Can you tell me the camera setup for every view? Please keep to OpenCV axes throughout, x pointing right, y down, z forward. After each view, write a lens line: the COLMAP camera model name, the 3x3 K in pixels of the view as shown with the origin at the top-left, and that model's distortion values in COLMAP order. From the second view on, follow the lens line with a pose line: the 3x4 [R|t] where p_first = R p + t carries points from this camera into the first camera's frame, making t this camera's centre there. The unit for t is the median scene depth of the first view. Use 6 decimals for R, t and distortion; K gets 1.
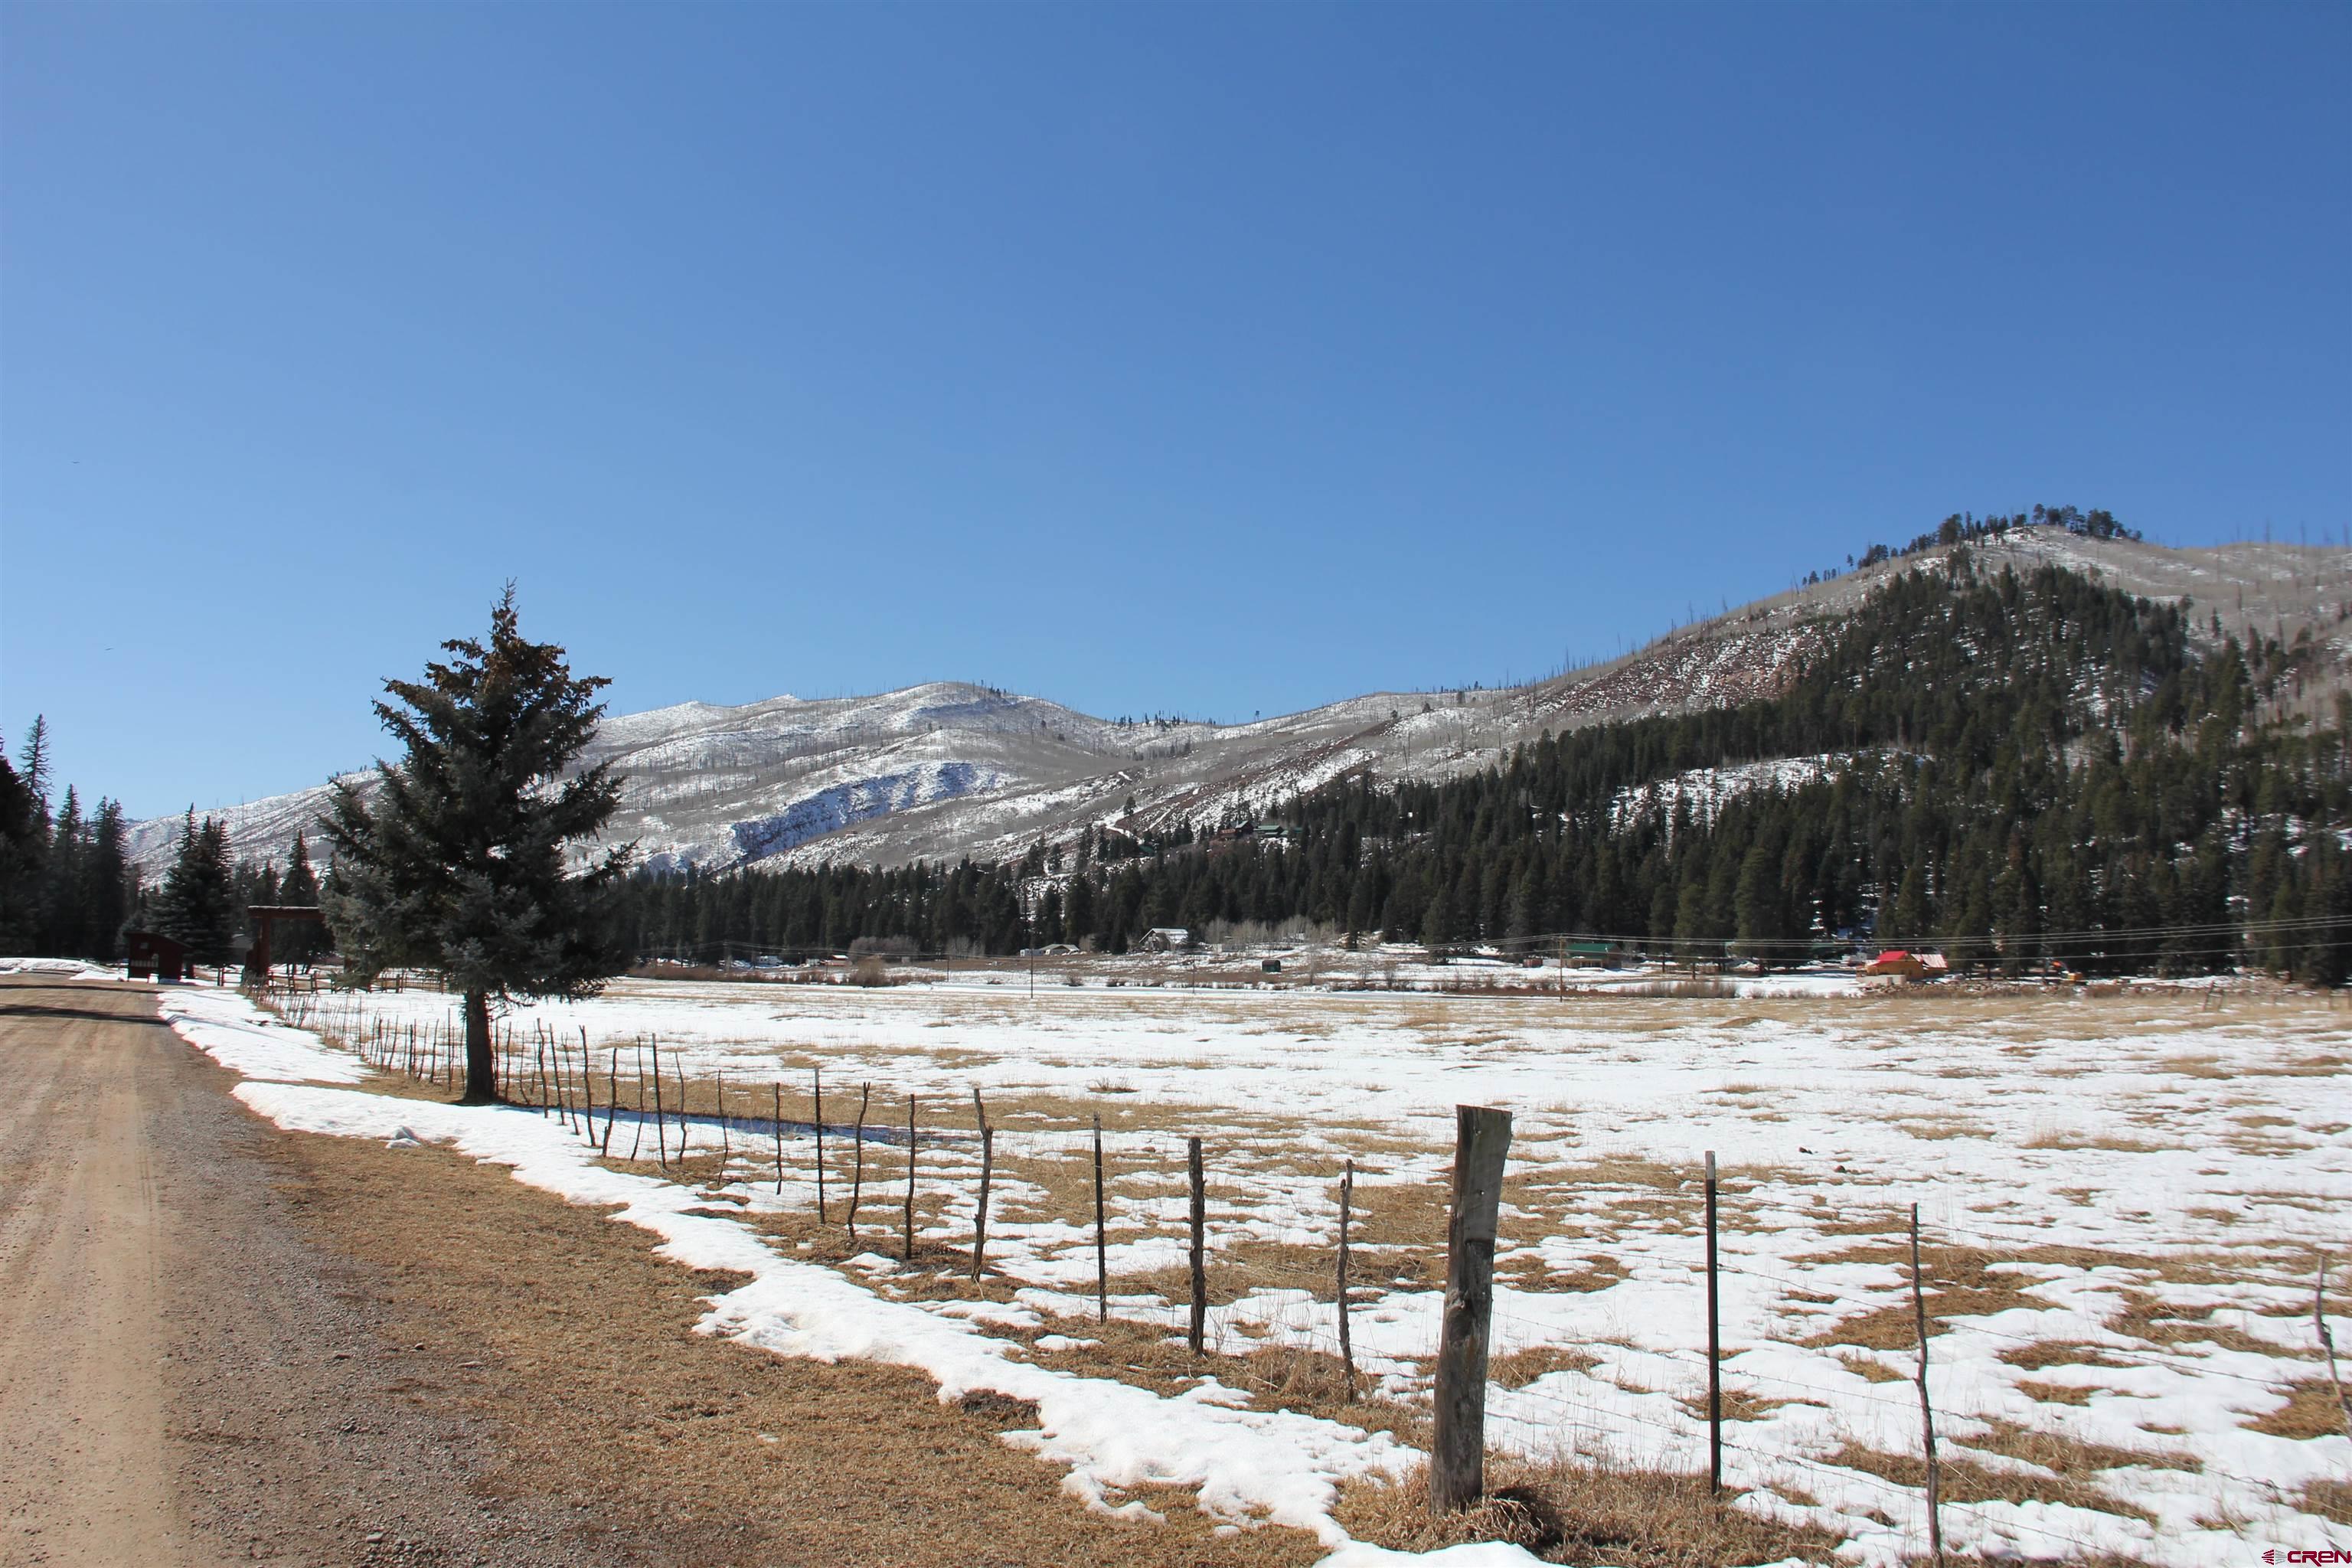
lens RADIAL K [[1959.8, 0, 1216.7], [0, 1959.8, 797.1], [0, 0, 1]] dist [-0.185713, 0.171604]
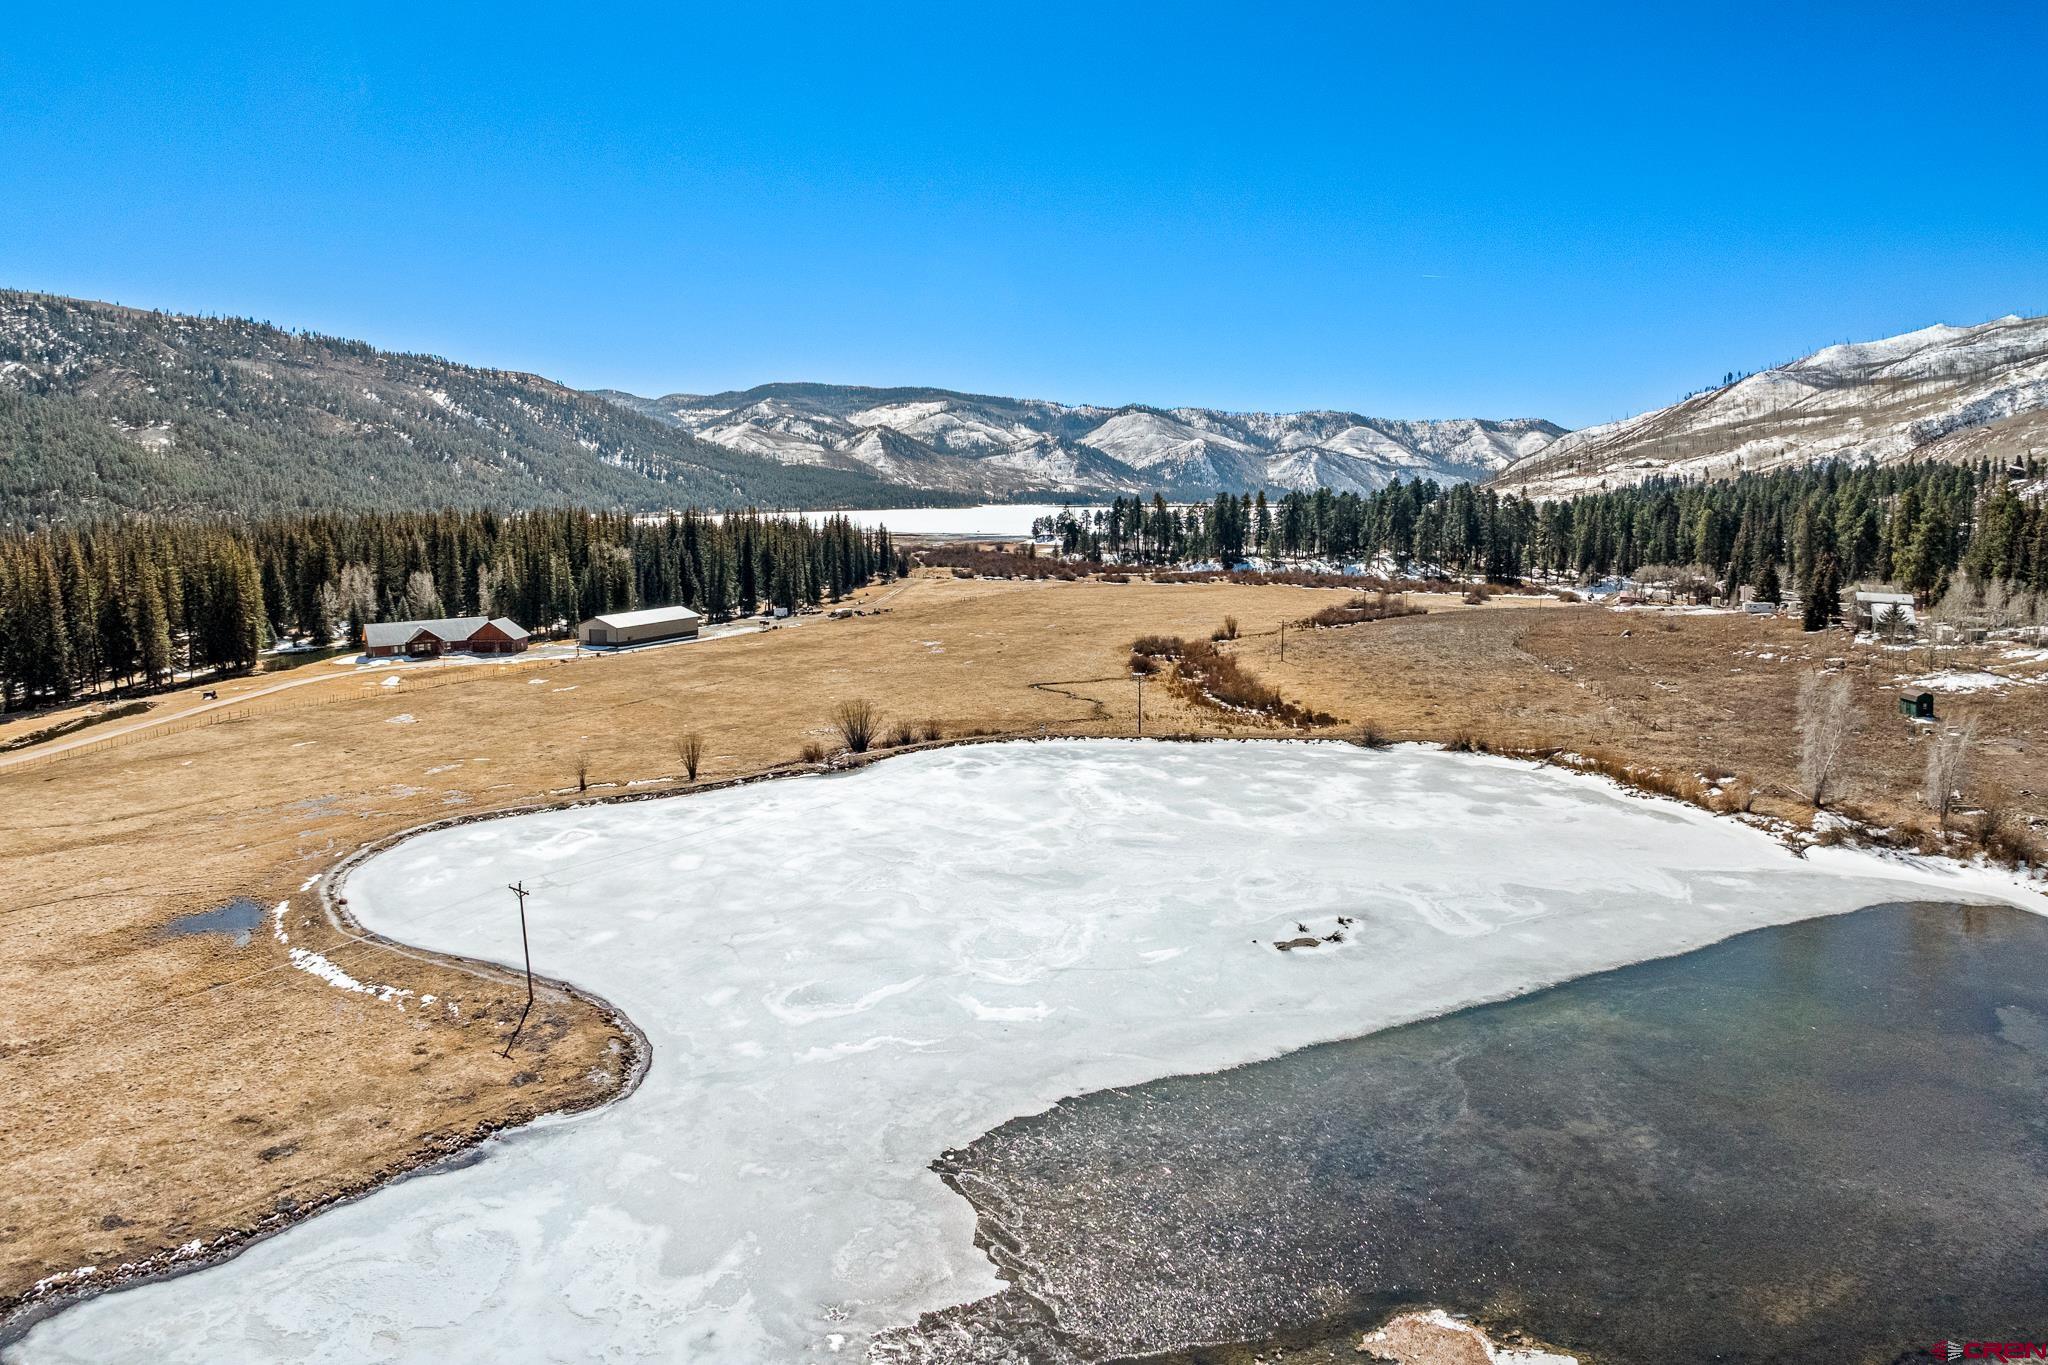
lens RADIAL K [[1258.9, 0, 1035.9], [0, 1258.9, 679.0], [0, 0, 1]] dist [-0.207072, 0.037406]
pose [[0.537243, 0.095237, -0.838034, 0.105009], [0.094002, 0.980653, 0.171708, 0.004715], [0.838173, -0.171026, 0.517896, 0.434383]]
